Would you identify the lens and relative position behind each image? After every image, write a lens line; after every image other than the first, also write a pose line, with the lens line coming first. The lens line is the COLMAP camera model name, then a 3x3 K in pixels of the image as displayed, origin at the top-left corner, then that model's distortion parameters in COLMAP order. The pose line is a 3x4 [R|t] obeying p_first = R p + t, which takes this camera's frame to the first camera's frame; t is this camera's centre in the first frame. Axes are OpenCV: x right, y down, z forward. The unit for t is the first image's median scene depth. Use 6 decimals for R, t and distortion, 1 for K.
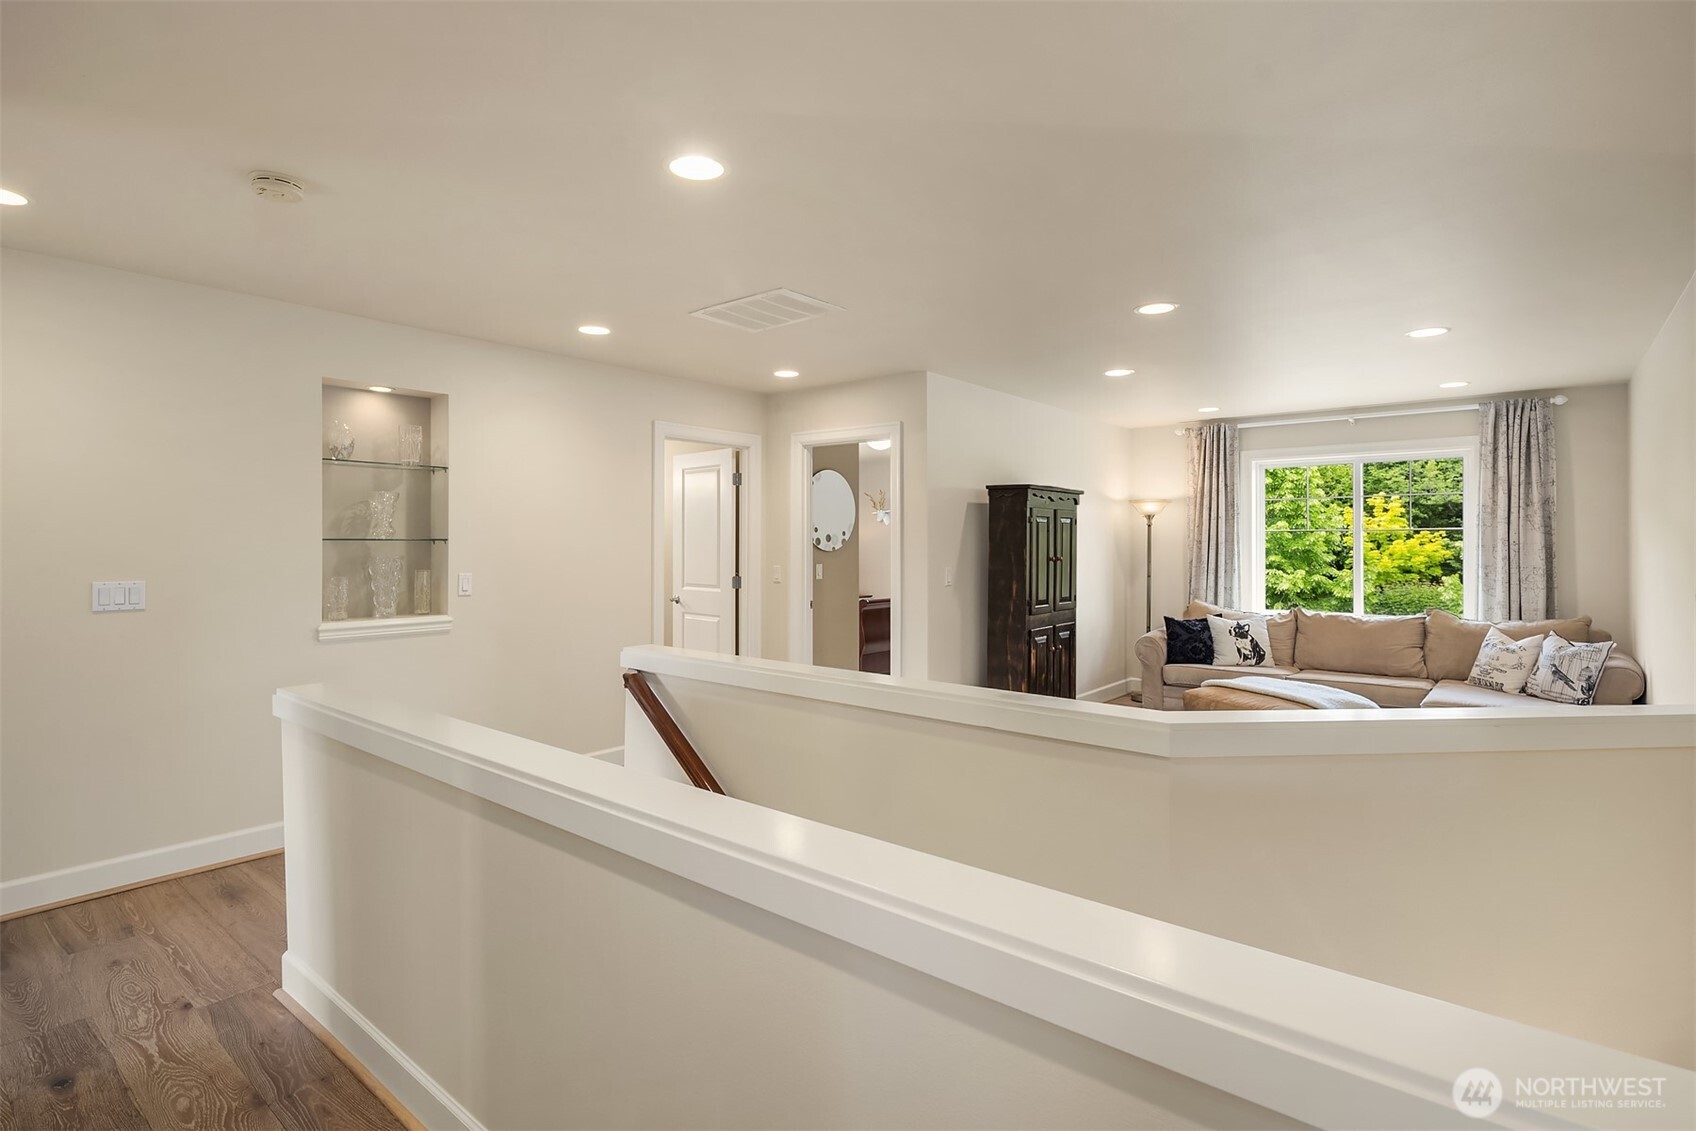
lens RADIAL K [[835.6, 0, 843.9], [0, 835.6, 551.9], [0, 0, 1]] dist [-0.005373, -0.000390]
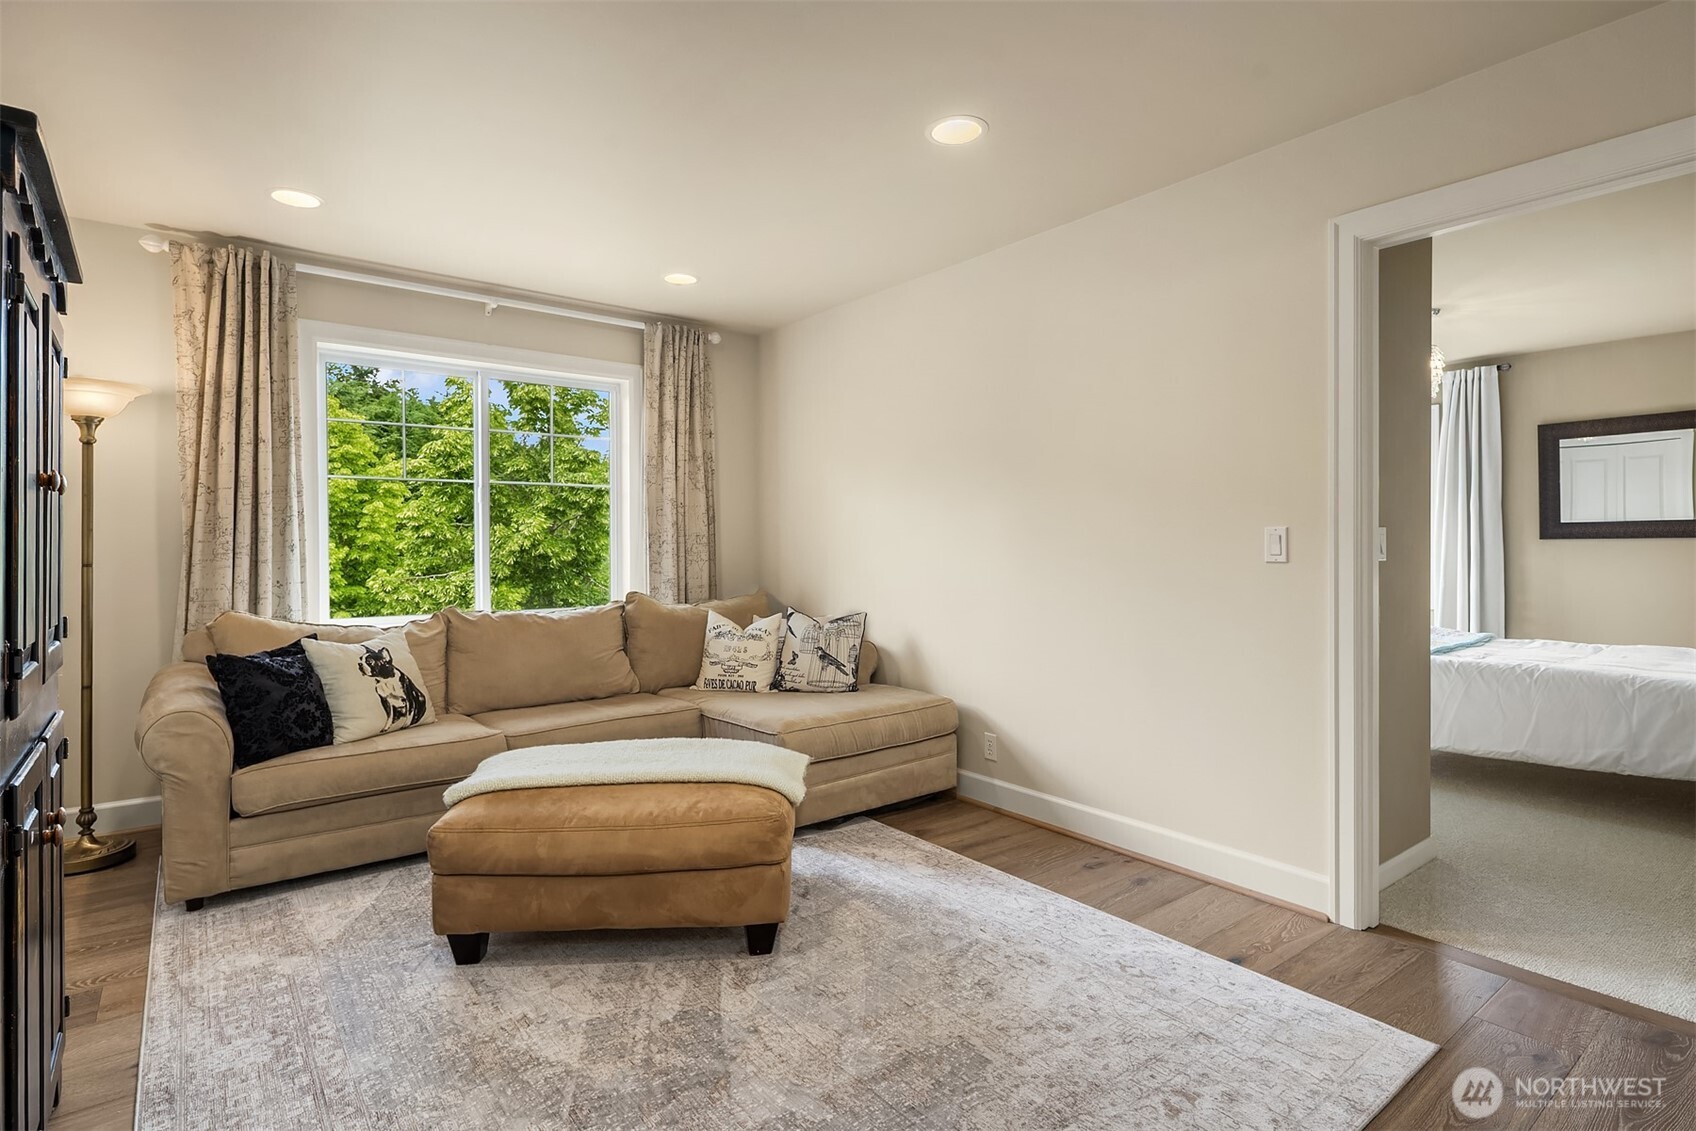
lens RADIAL K [[835.6, 0, 850.1], [0, 835.6, 547.3], [0, 0, 1]] dist [-0.005373, -0.000390]
pose [[0.219650, -0.007019, 0.975553, 0.050517], [0.012215, 0.999916, 0.004444, 0.026836], [-0.975502, 0.010940, 0.219718, 0.620949]]
